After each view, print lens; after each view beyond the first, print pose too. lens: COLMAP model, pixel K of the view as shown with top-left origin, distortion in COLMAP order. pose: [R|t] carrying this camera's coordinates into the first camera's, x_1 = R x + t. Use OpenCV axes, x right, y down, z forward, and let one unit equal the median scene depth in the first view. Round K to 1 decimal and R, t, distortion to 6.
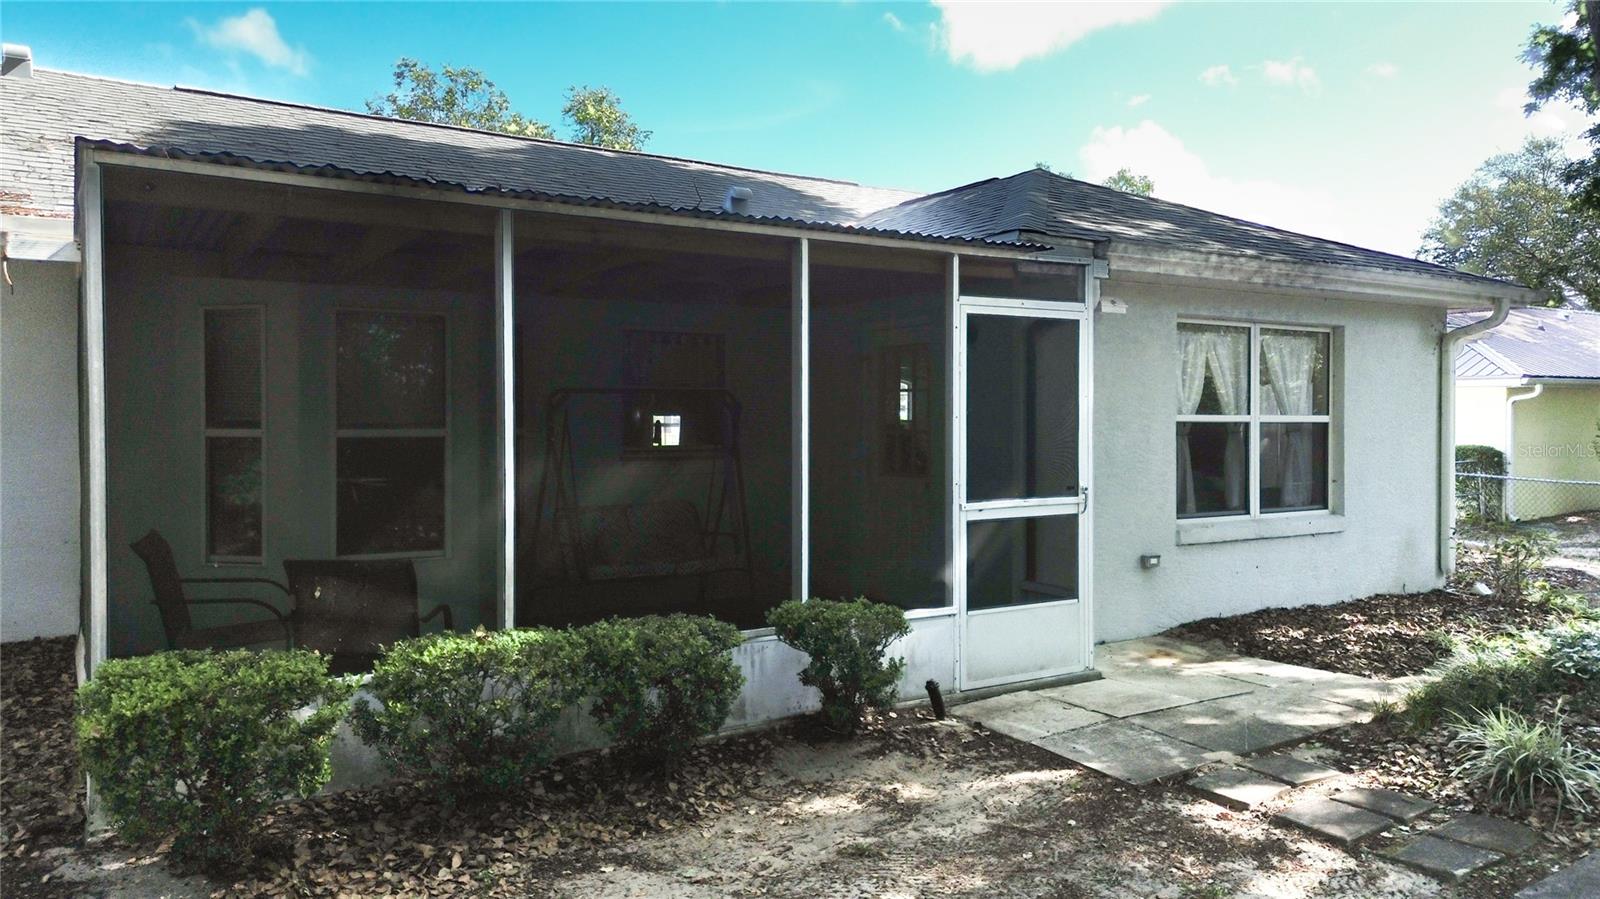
lens RADIAL K [[1162.8, 0, 798.5], [0, 1162.8, 449.7], [0, 0, 1]] dist [0.056895, -0.071967]
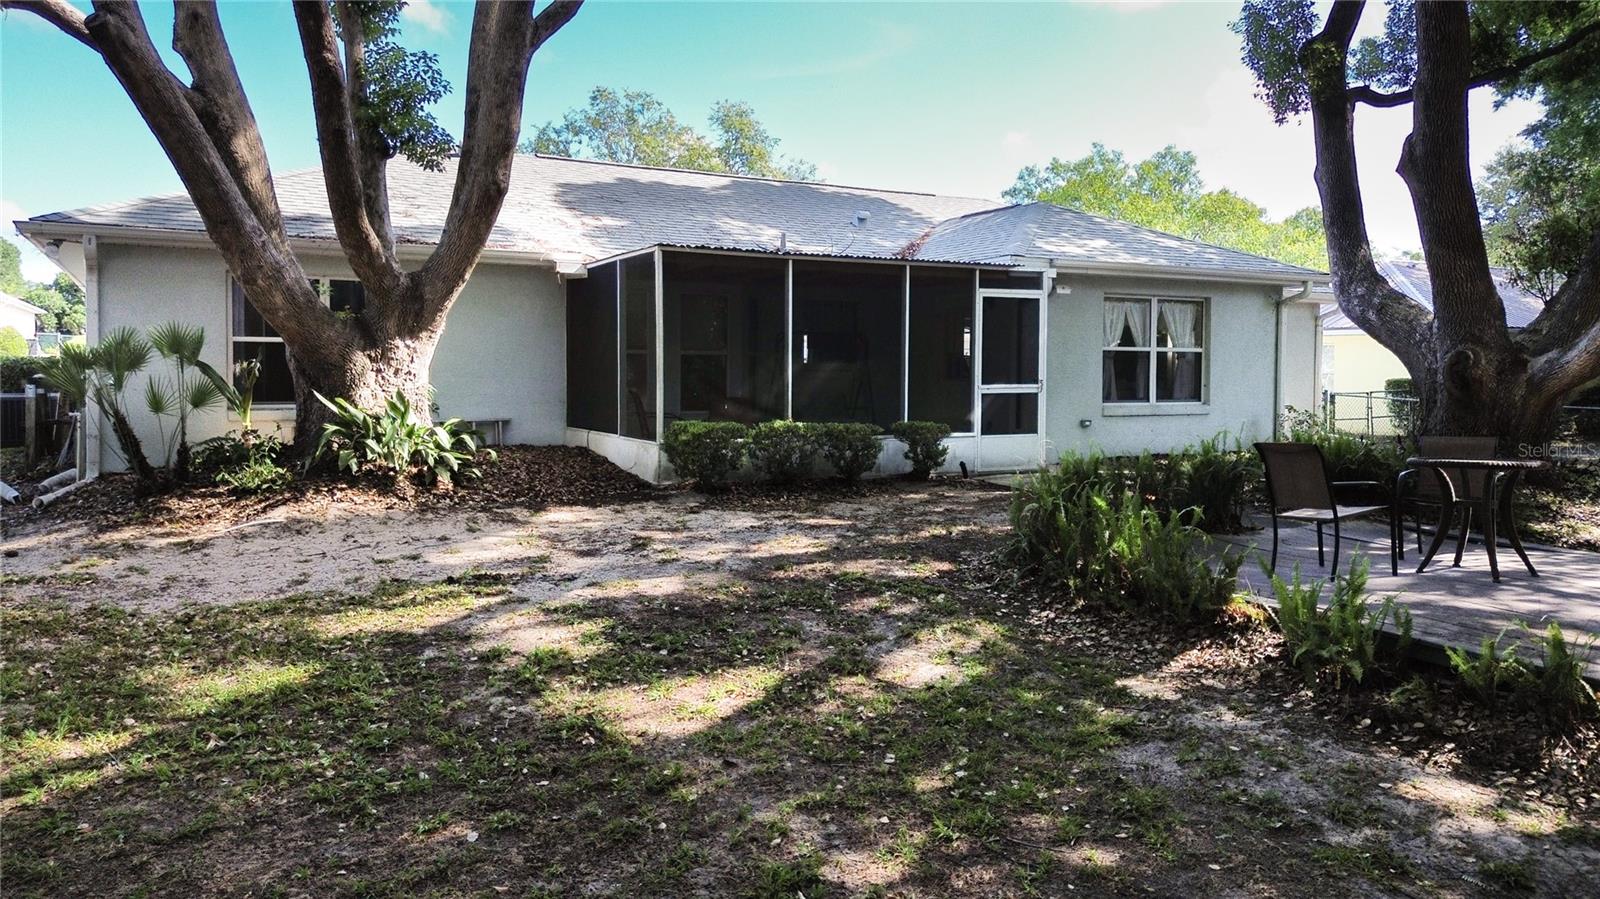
lens RADIAL K [[1121.7, 0, 799.0], [0, 1121.7, 416.0], [0, 0, 1]] dist [0.120855, -0.065708]
pose [[0.997498, 0.010377, -0.069922, -0.042510], [-0.009095, 0.999785, 0.018622, 0.063411], [0.070100, -0.017939, 0.997379, -1.023564]]
